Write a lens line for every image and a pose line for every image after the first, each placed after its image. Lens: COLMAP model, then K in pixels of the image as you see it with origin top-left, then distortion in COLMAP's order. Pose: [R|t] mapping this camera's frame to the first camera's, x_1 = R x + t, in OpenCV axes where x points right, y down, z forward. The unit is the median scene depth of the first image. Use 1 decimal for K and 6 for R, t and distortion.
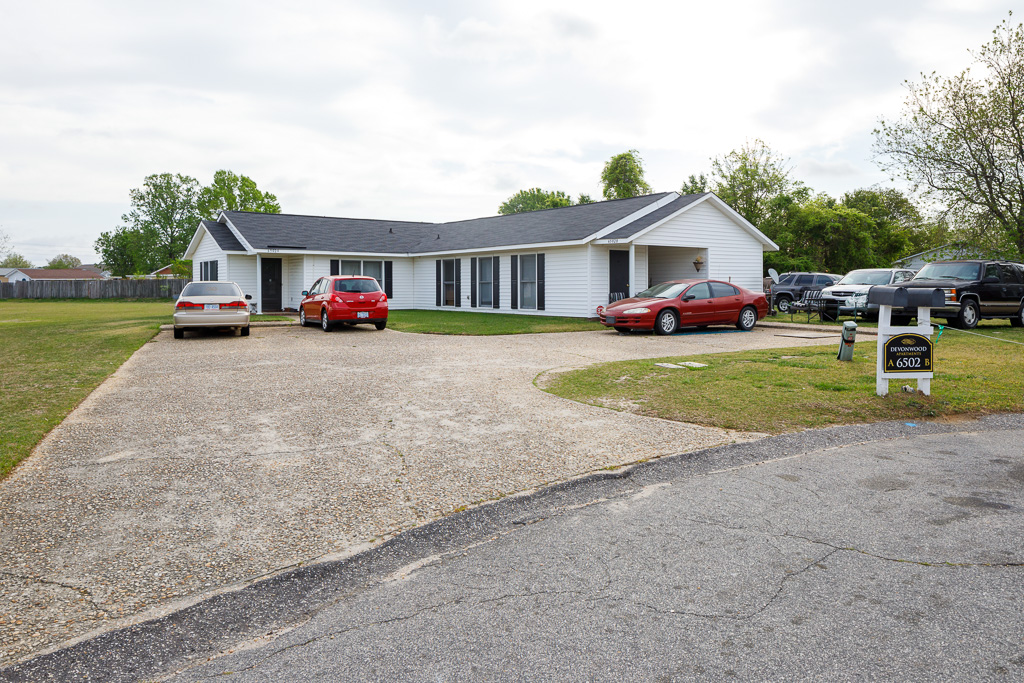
lens RADIAL K [[706.1, 0, 513.6], [0, 706.1, 317.9], [0, 0, 1]] dist [-0.042204, -0.000160]
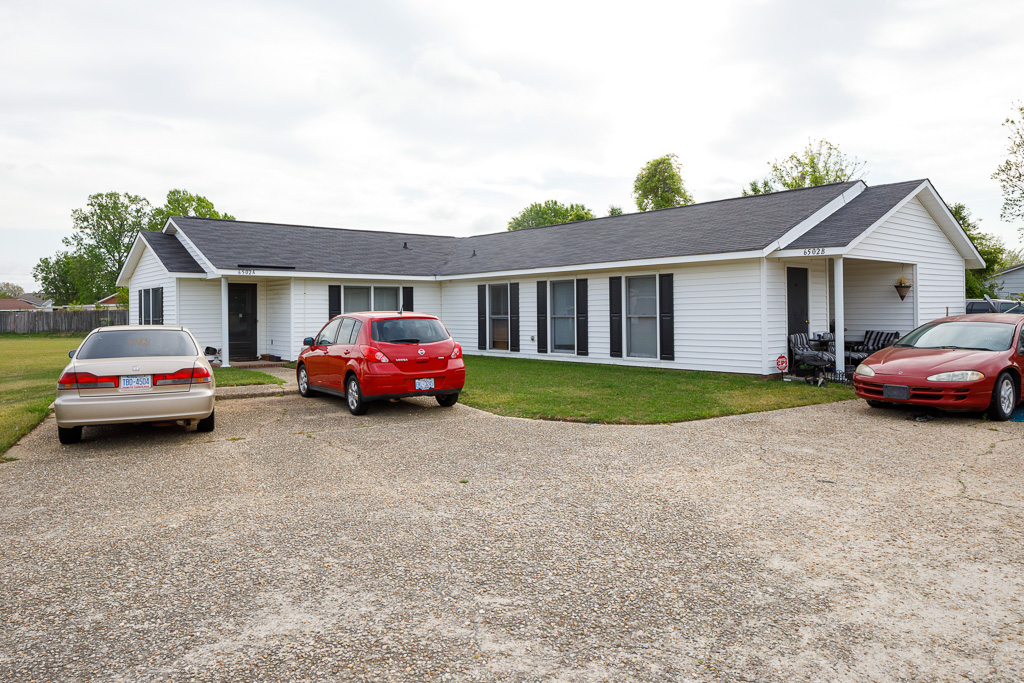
lens RADIAL K [[706.1, 0, 513.6], [0, 706.1, 317.9], [0, 0, 1]] dist [-0.042204, -0.000160]
pose [[0.998437, -0.008959, 0.055172, -0.113515], [0.010953, 0.999293, -0.035952, -0.022898], [-0.054810, 0.036500, 0.997829, 0.290436]]
